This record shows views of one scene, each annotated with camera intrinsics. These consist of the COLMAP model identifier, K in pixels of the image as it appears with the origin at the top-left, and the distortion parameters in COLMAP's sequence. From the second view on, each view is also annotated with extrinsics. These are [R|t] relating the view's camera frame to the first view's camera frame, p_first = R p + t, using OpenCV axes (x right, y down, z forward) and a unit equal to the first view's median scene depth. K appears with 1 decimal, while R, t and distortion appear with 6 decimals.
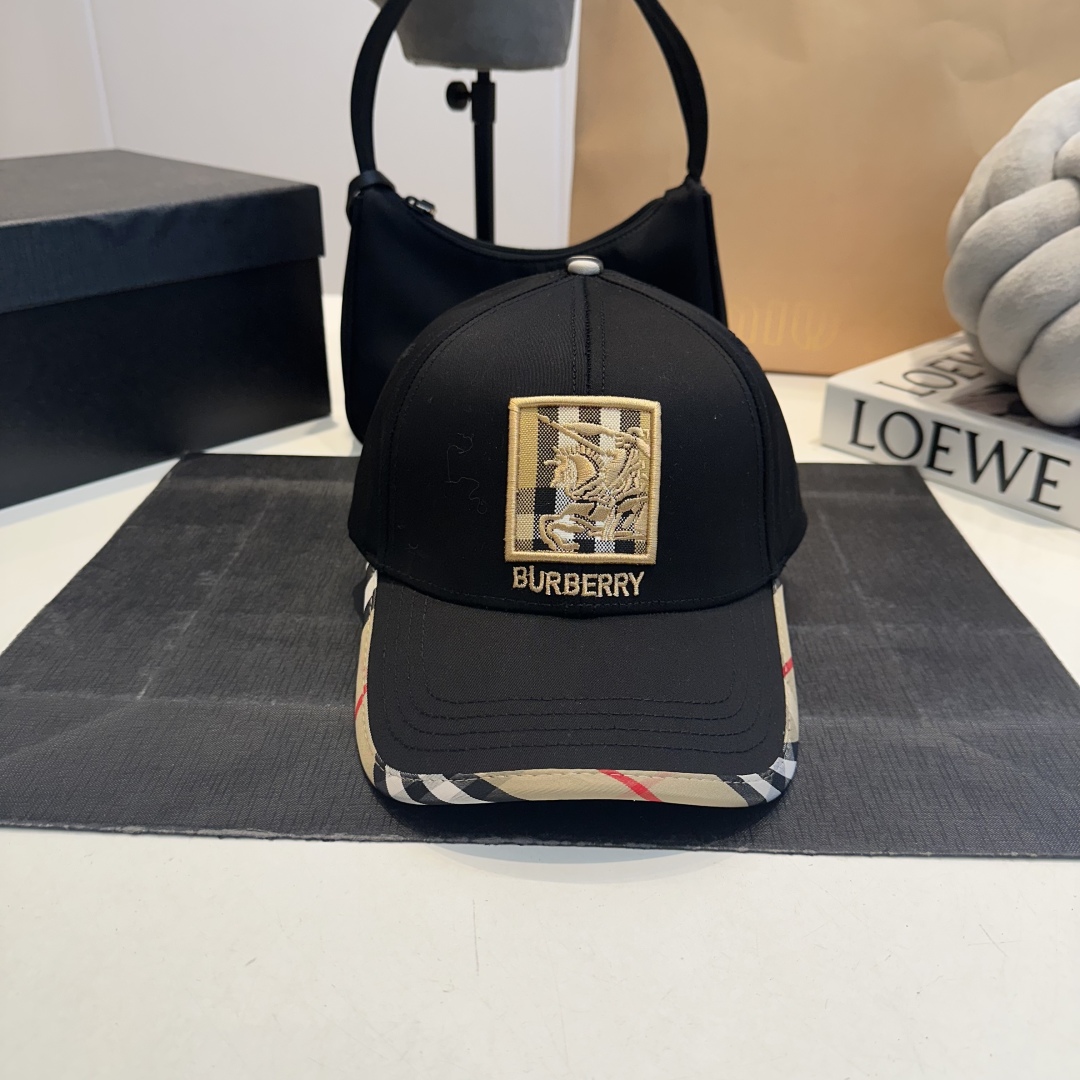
lens RADIAL K [[1050.7, 0, 533.6], [0, 1050.7, 566.6], [0, 0, 1]] dist [-0.040695, 0.000000]
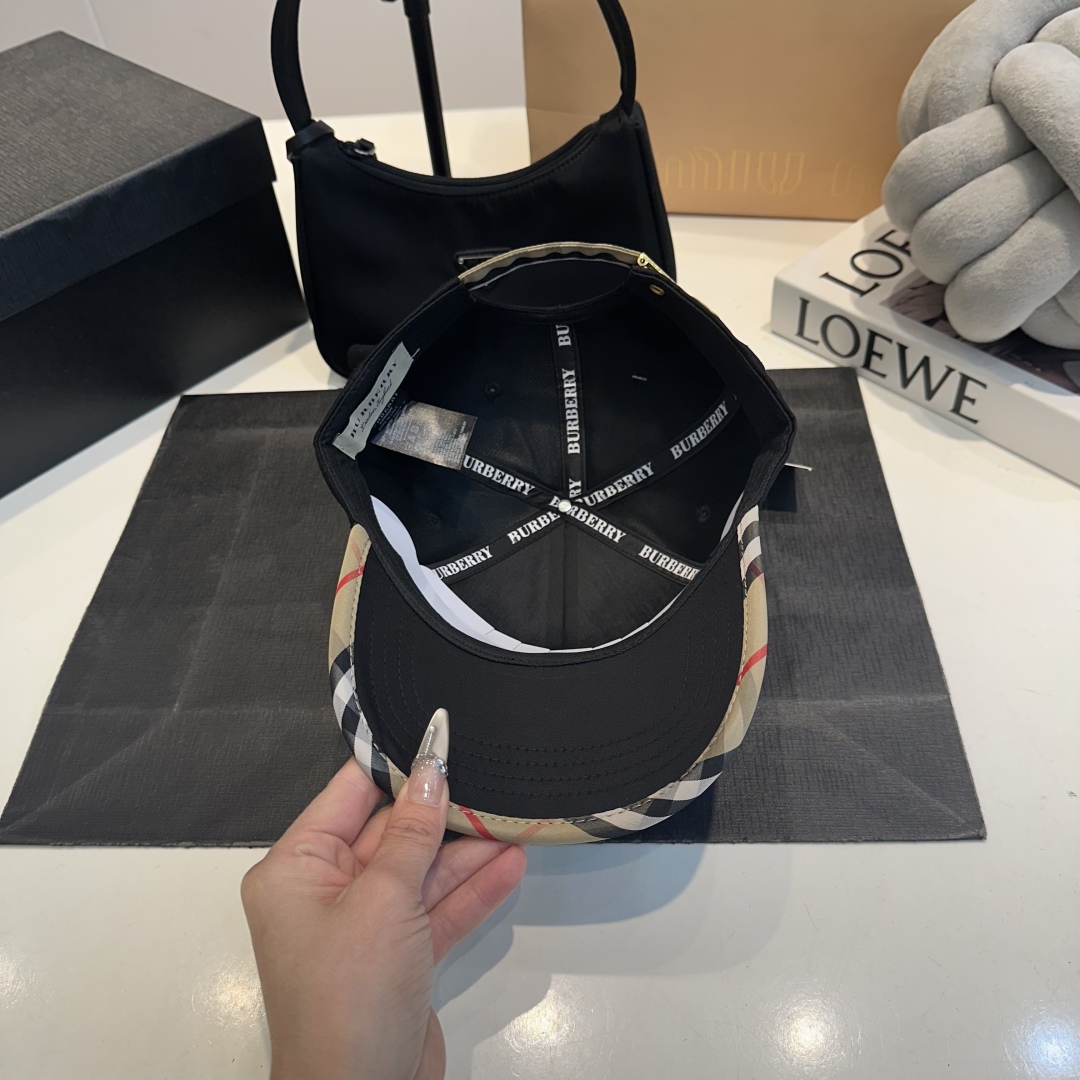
lens RADIAL K [[1050.7, 0, 538.0], [0, 1050.7, 554.2], [0, 0, 1]] dist [-0.040695, 0.000000]
pose [[0.996092, -0.060837, -0.064035, 0.114959], [0.078939, 0.938415, 0.336373, -0.332761], [0.039628, -0.340113, 0.939549, -0.082195]]
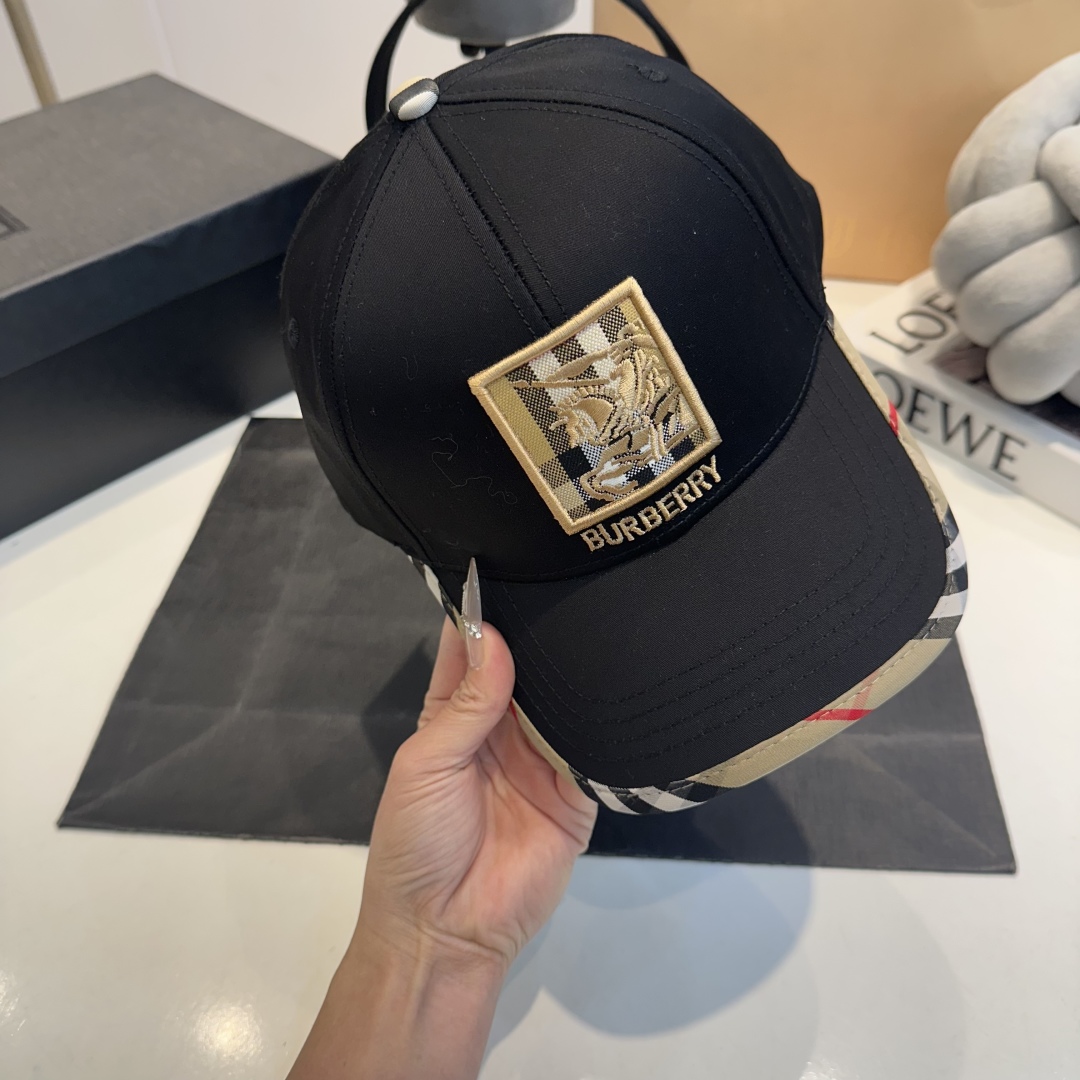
lens RADIAL K [[1050.7, 0, 542.9], [0, 1050.7, 542.9], [0, 0, 1]] dist [-0.040695, 0.000000]
pose [[0.996949, -0.012266, -0.077083, 0.084624], [0.033501, 0.959229, 0.280639, -0.328329], [0.070497, -0.282365, 0.956713, -0.134800]]
